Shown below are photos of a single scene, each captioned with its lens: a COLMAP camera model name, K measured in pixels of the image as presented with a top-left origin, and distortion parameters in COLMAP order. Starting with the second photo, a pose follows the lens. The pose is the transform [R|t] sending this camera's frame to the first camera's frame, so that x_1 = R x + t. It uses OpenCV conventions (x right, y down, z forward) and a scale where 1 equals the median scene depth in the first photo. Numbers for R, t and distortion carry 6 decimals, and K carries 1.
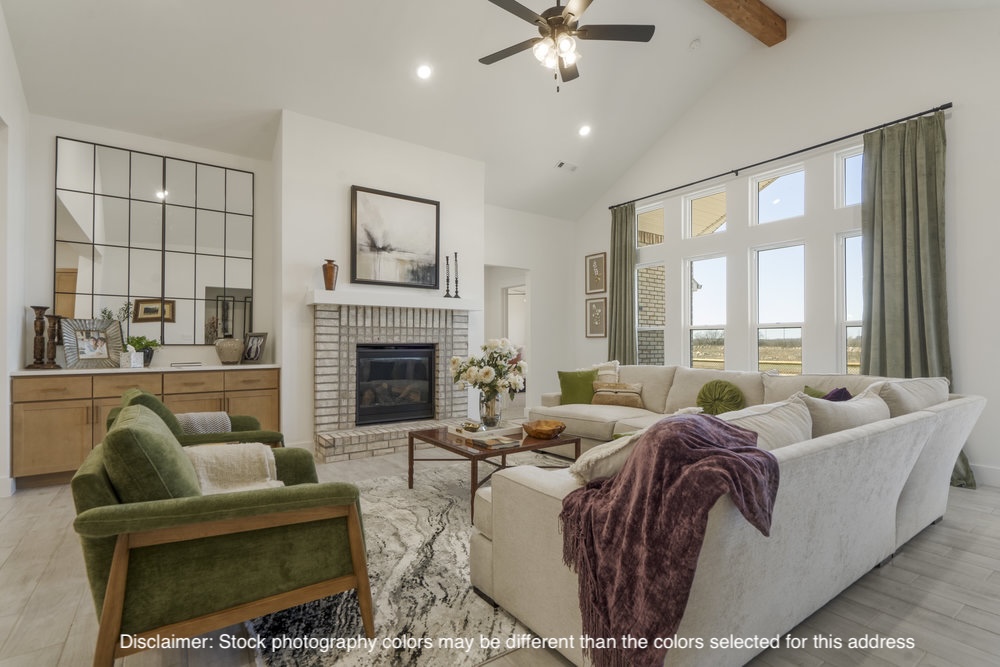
lens RADIAL K [[466.5, 0, 495.8], [0, 466.5, 341.0], [0, 0, 1]] dist [-0.009330, 0.006865]
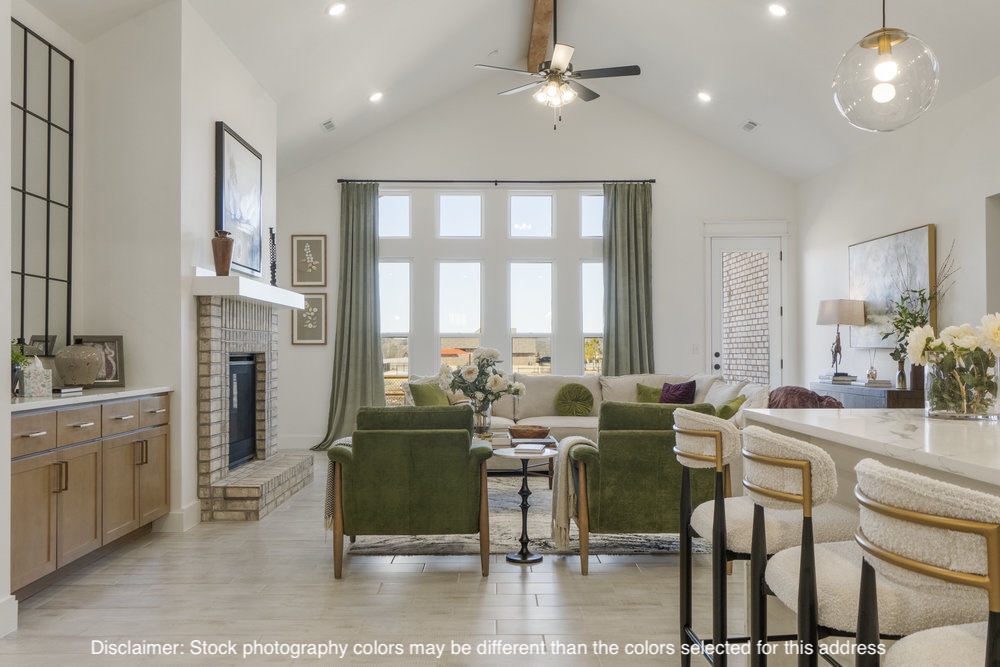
lens RADIAL K [[833.6, 0, 483.8], [0, 833.6, 348.0], [0, 0, 1]] dist [0.003561, -0.014386]
pose [[0.581853, 0.002658, 0.813290, -1.075437], [-0.002243, 0.999996, -0.001663, -0.001175], [-0.813291, -0.000857, 0.581856, -0.028215]]
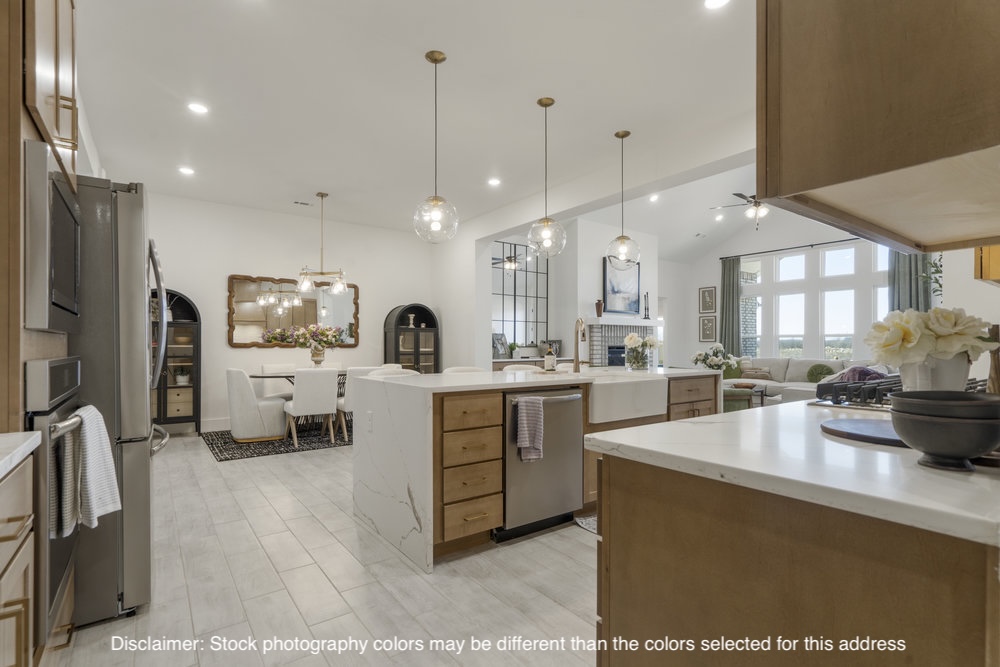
lens RADIAL K [[466.5, 0, 497.7], [0, 466.5, 348.6], [0, 0, 1]] dist [-0.009330, 0.006865]
pose [[0.999901, -0.001595, 0.013953, -0.741429], [0.001434, 0.999932, 0.011539, -0.005563], [-0.013971, -0.011517, 0.999836, -0.781862]]
